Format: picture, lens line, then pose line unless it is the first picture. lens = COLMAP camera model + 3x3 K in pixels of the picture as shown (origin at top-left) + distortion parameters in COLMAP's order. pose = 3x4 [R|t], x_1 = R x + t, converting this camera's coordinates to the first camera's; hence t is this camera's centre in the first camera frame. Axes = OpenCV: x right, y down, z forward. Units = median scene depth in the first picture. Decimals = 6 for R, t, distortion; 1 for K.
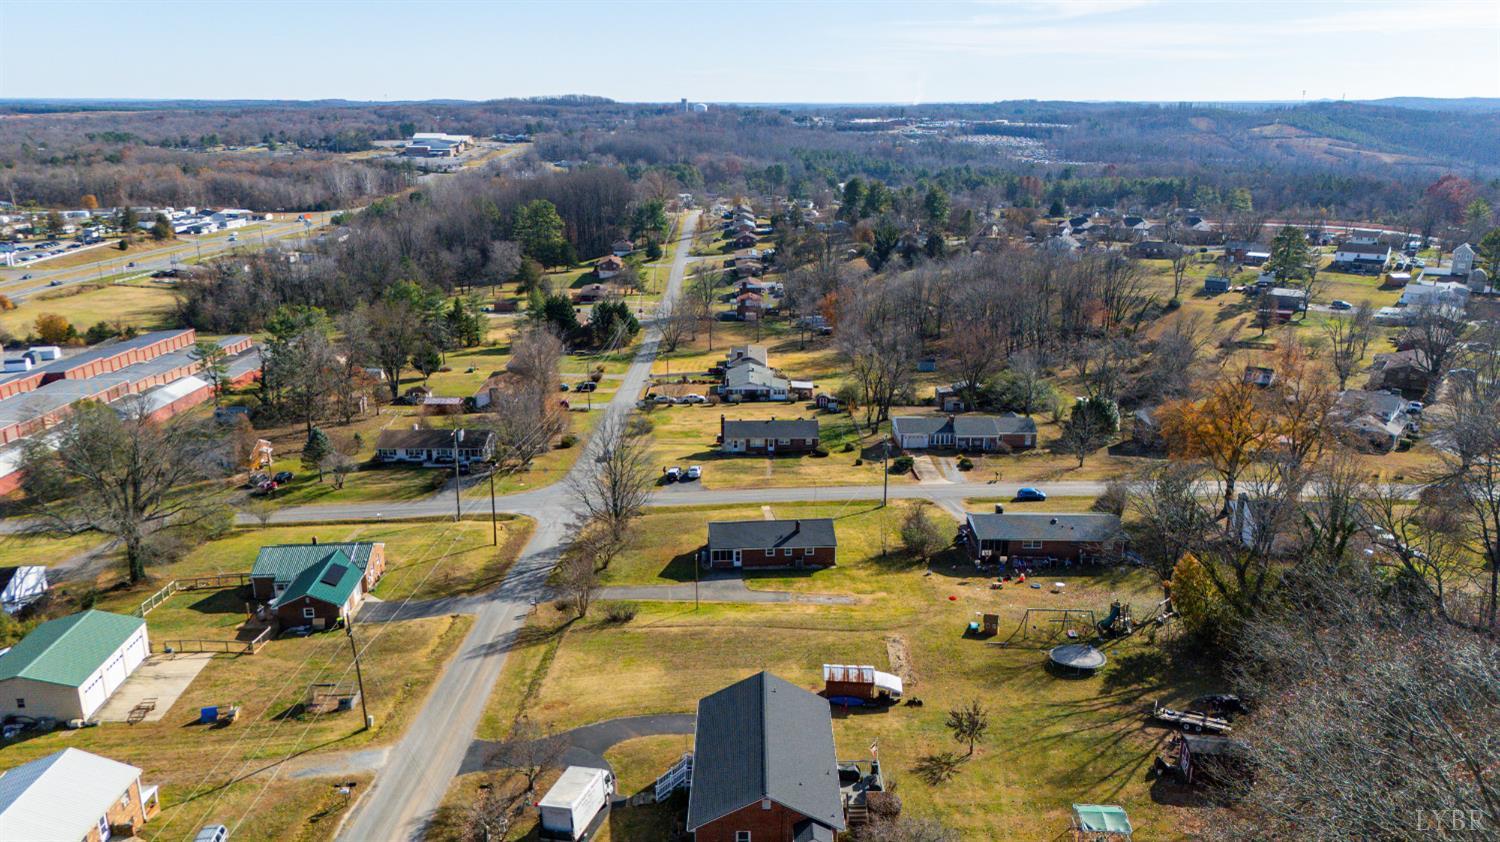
lens RADIAL K [[1097.9, 0, 748.5], [0, 1097.9, 422.3], [0, 0, 1]] dist [0.066867, -0.057365]
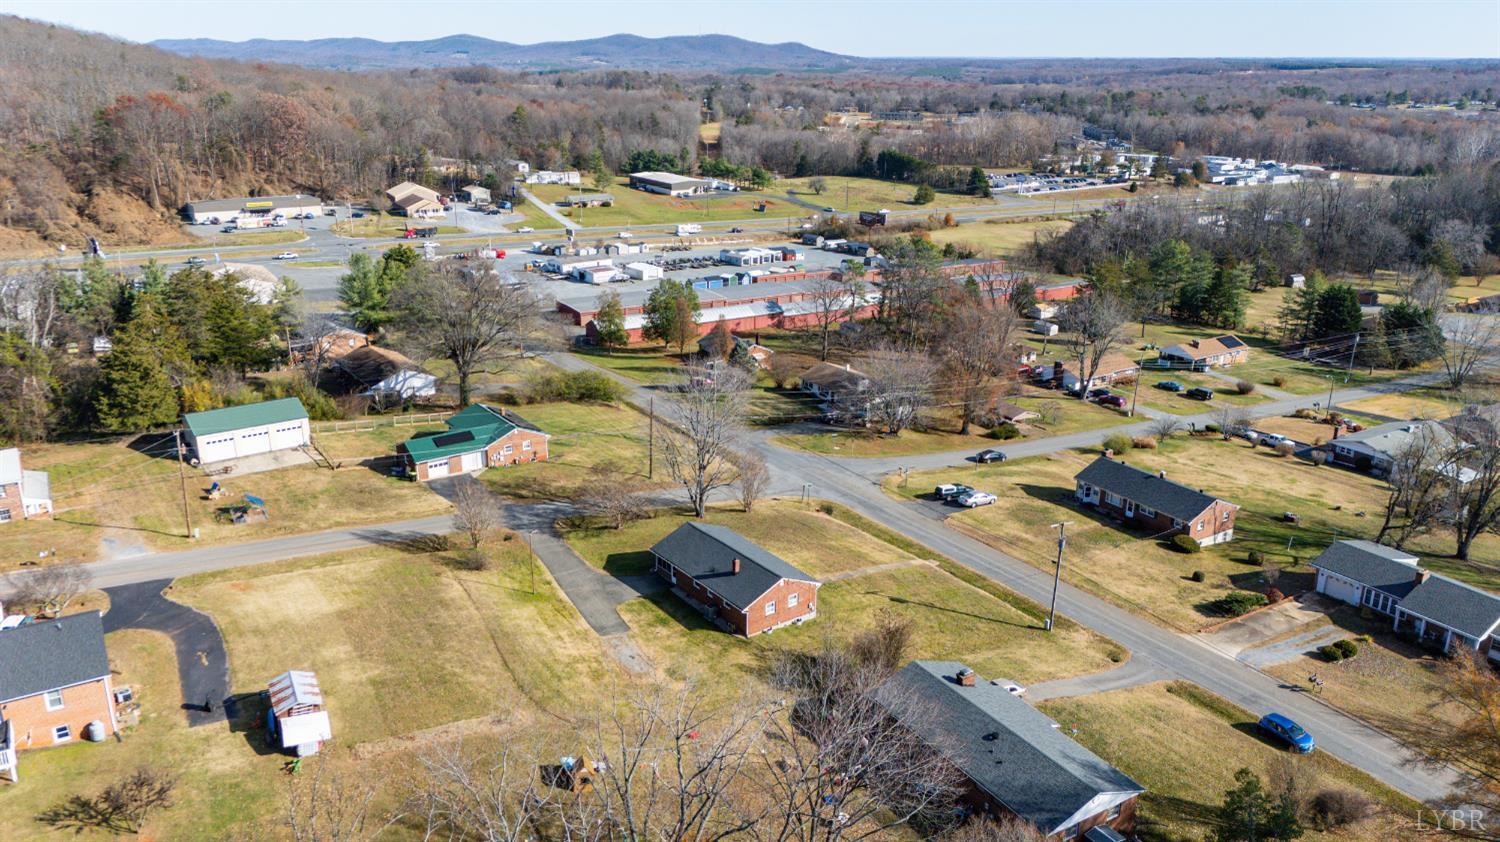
lens RADIAL K [[1097.9, 0, 750.0], [0, 1097.9, 429.2], [0, 0, 1]] dist [0.066867, -0.057365]
pose [[0.526693, 0.276169, -0.803943, 0.341767], [-0.244915, 0.954950, 0.167590, -0.065833], [0.814009, 0.108629, 0.570604, 0.320186]]
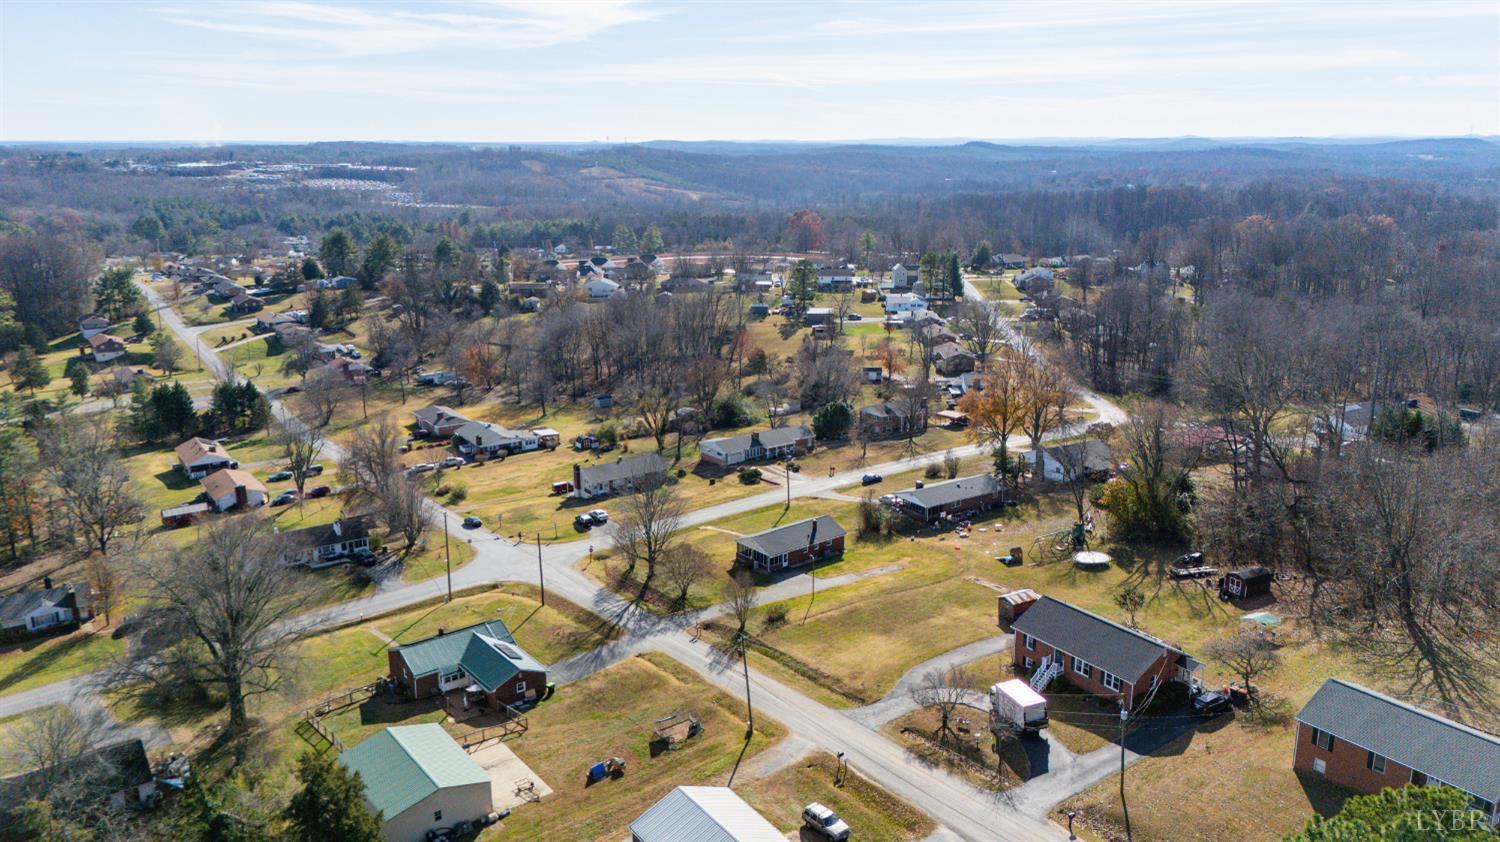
lens RADIAL K [[1097.9, 0, 746.1], [0, 1097.9, 424.7], [0, 0, 1]] dist [0.066867, -0.057365]
pose [[0.825361, -0.145137, 0.545633, -0.378248], [0.162012, 0.986636, 0.017373, -0.028841], [-0.540862, 0.074060, 0.837844, -0.005913]]
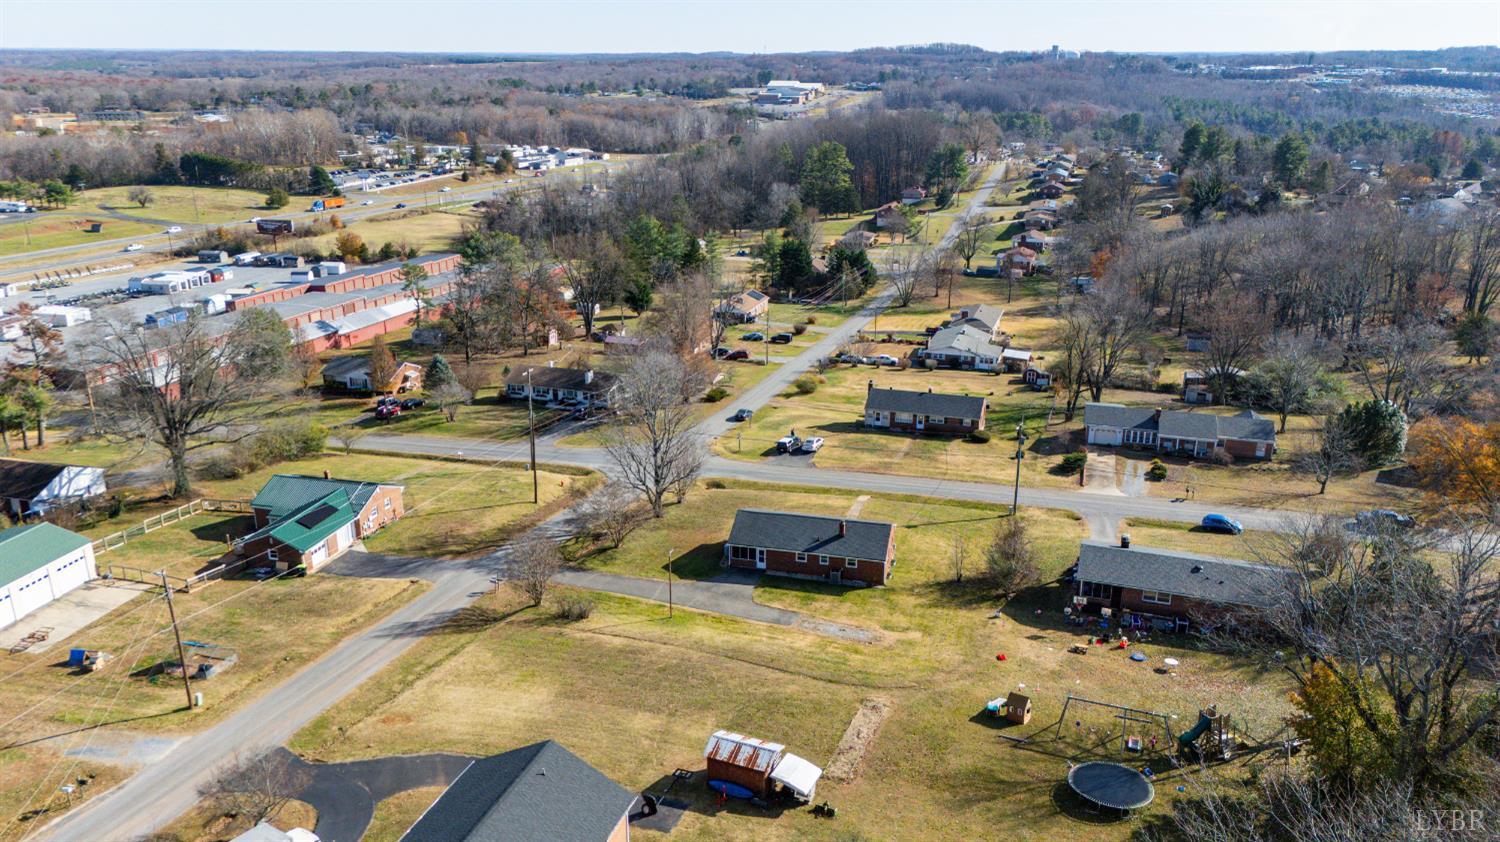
lens RADIAL K [[1097.9, 0, 751.3], [0, 1097.9, 420.6], [0, 0, 1]] dist [0.066867, -0.057365]
pose [[0.948099, 0.101483, -0.301348, 0.117160], [-0.089974, 0.994593, 0.051864, -0.009291], [0.304981, -0.022059, 0.952103, 0.130633]]
